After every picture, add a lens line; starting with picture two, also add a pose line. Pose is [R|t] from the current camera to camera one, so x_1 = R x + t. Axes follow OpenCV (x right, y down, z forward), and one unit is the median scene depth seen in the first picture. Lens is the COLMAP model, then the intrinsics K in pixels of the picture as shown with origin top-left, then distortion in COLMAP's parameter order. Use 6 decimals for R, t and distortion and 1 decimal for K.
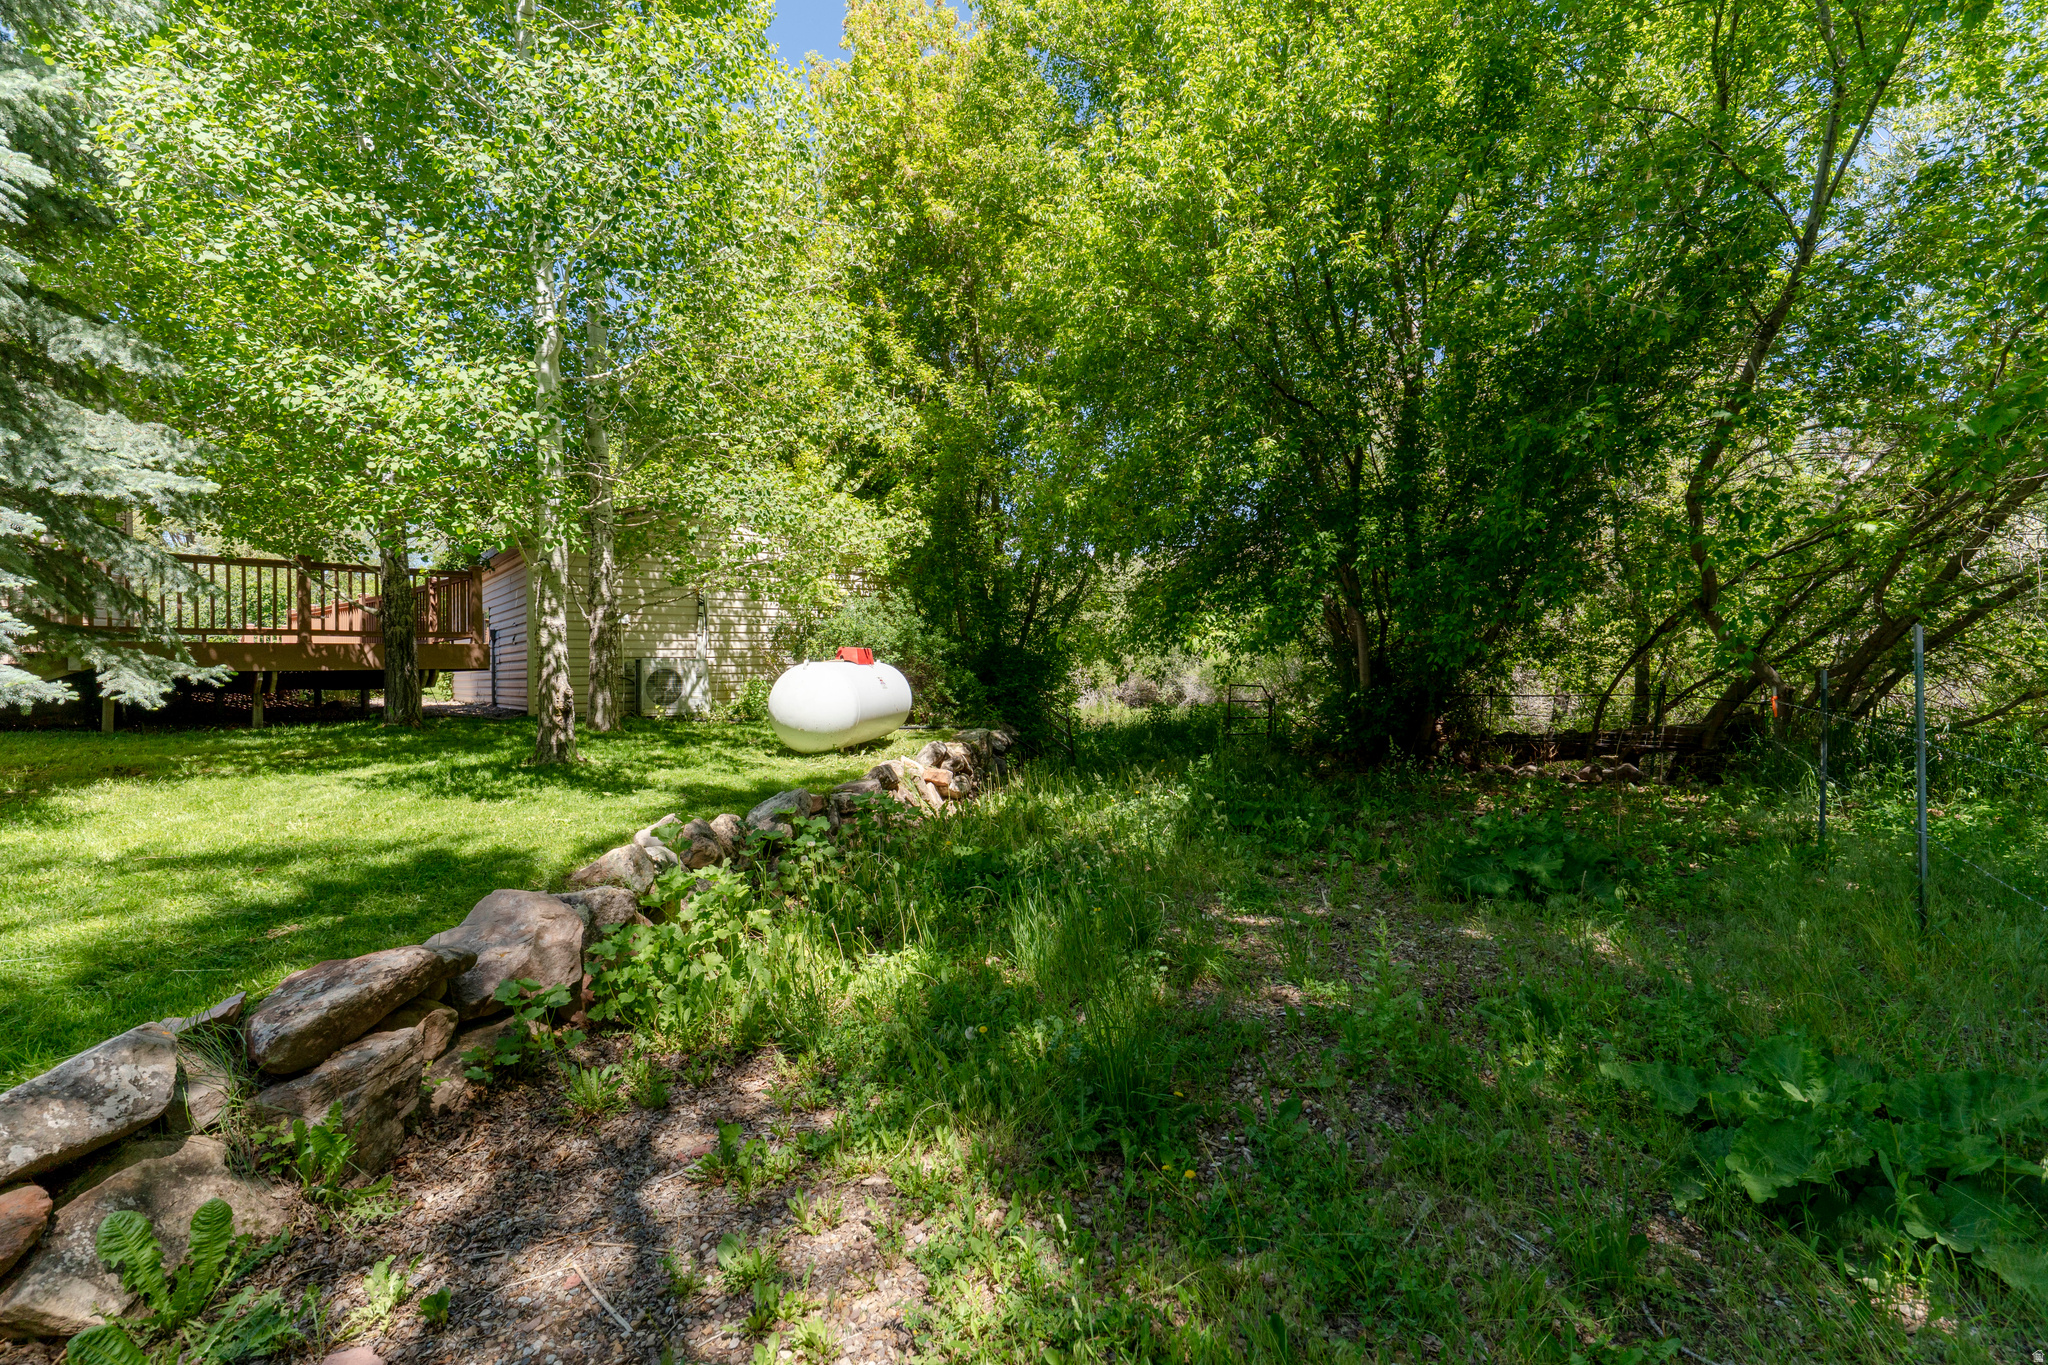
lens RADIAL K [[941.3, 0, 1026.9], [0, 941.3, 683.5], [0, 0, 1]] dist [0.002164, 0.000156]
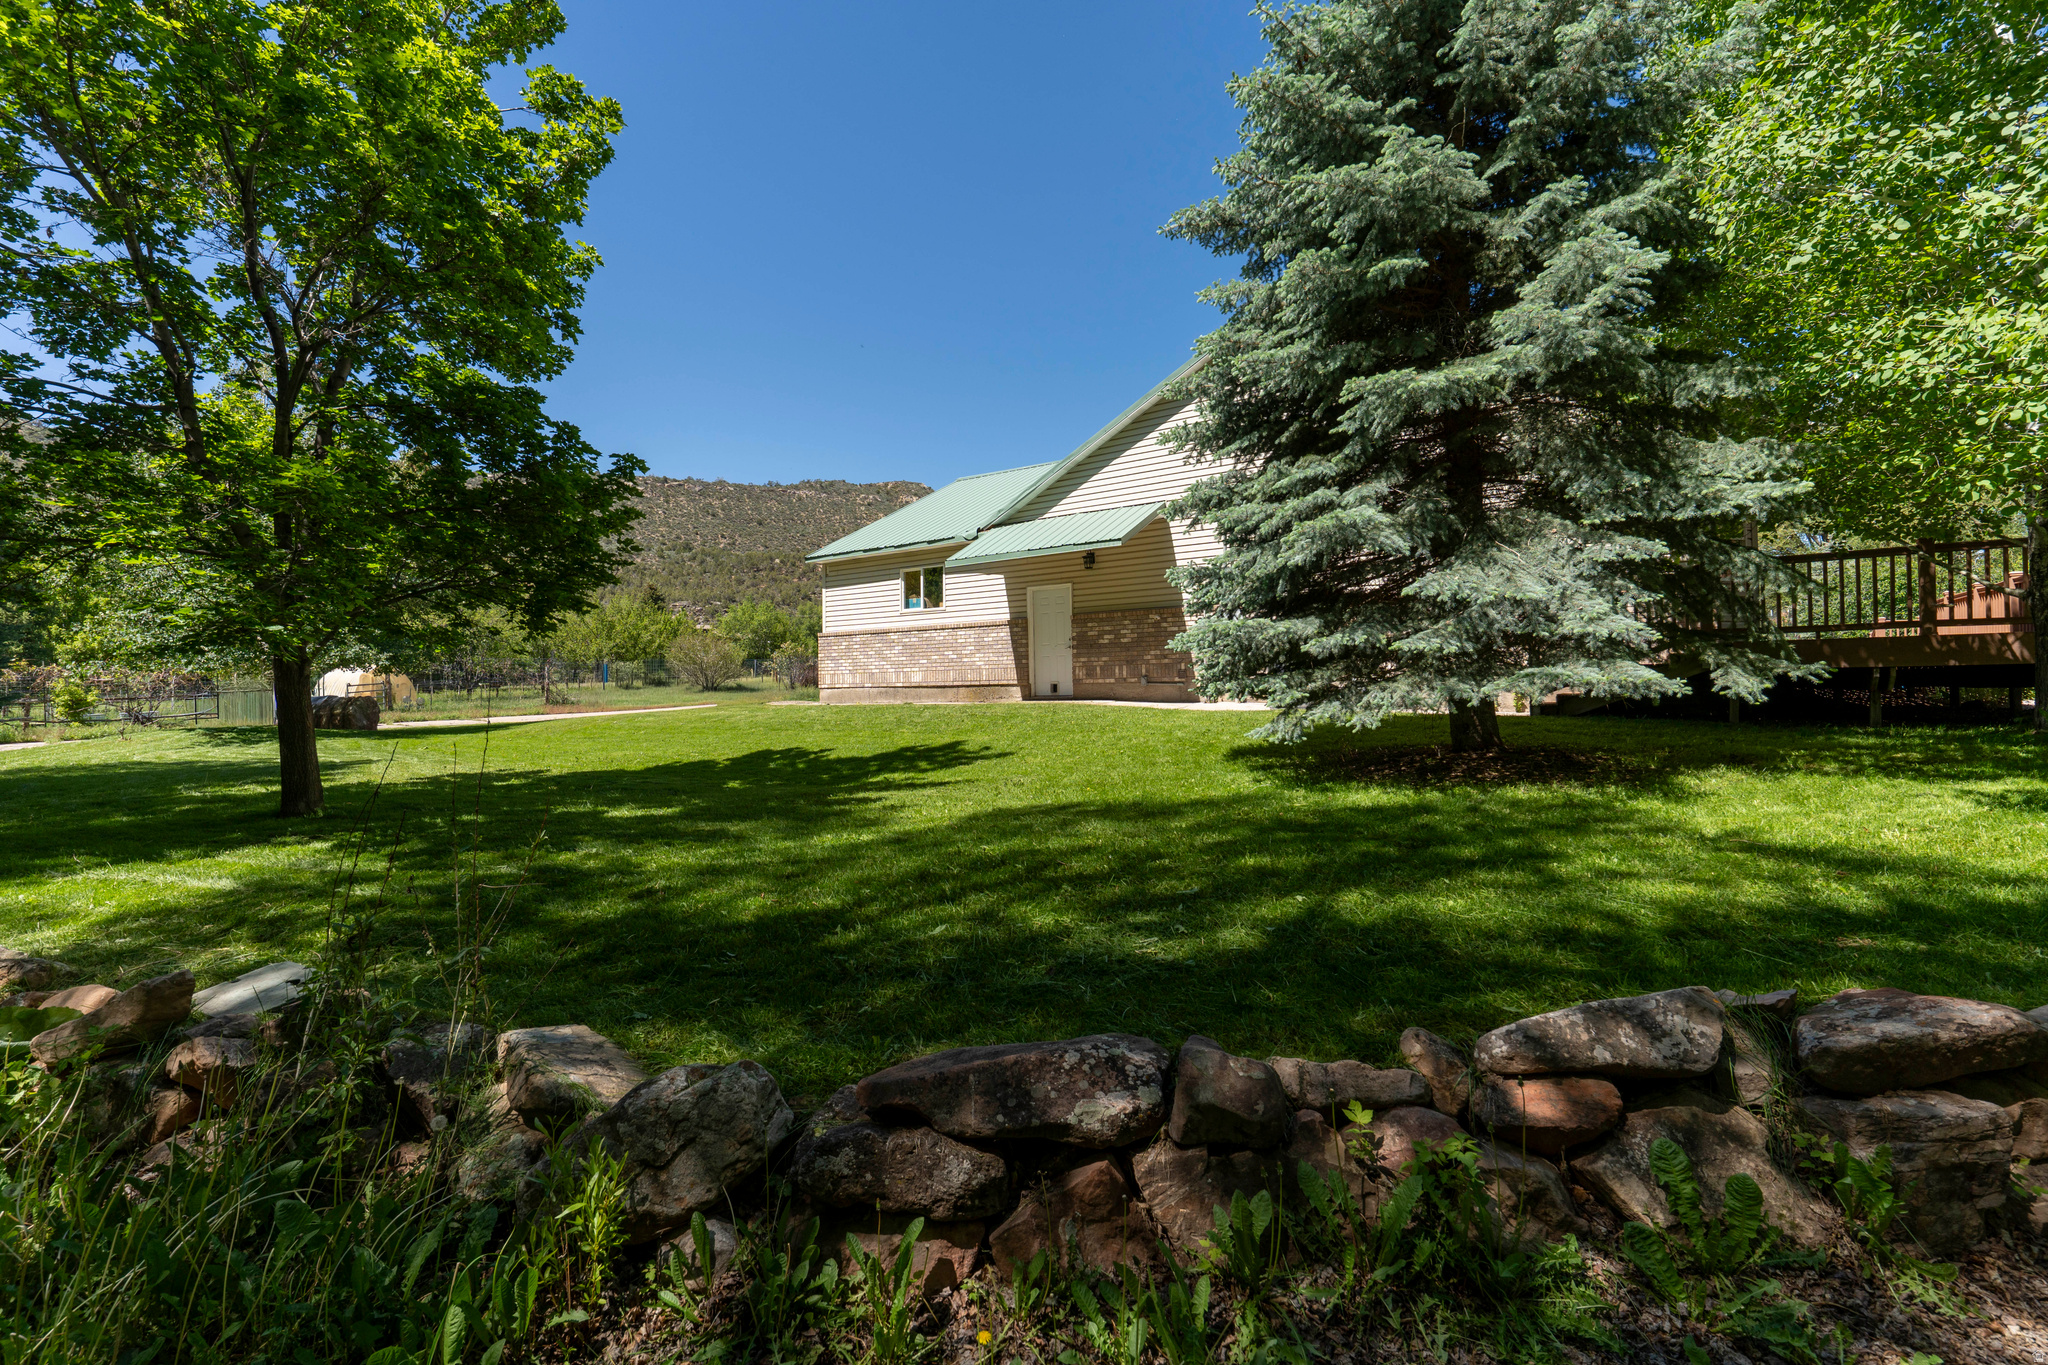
lens RADIAL K [[941.3, 0, 1026.9], [0, 941.3, 680.0], [0, 0, 1]] dist [0.002164, 0.000156]
pose [[0.069649, 0.003574, -0.997565, 0.090014], [-0.001195, 0.999993, 0.003499, -0.002784], [0.997571, 0.000948, 0.069652, 0.097200]]
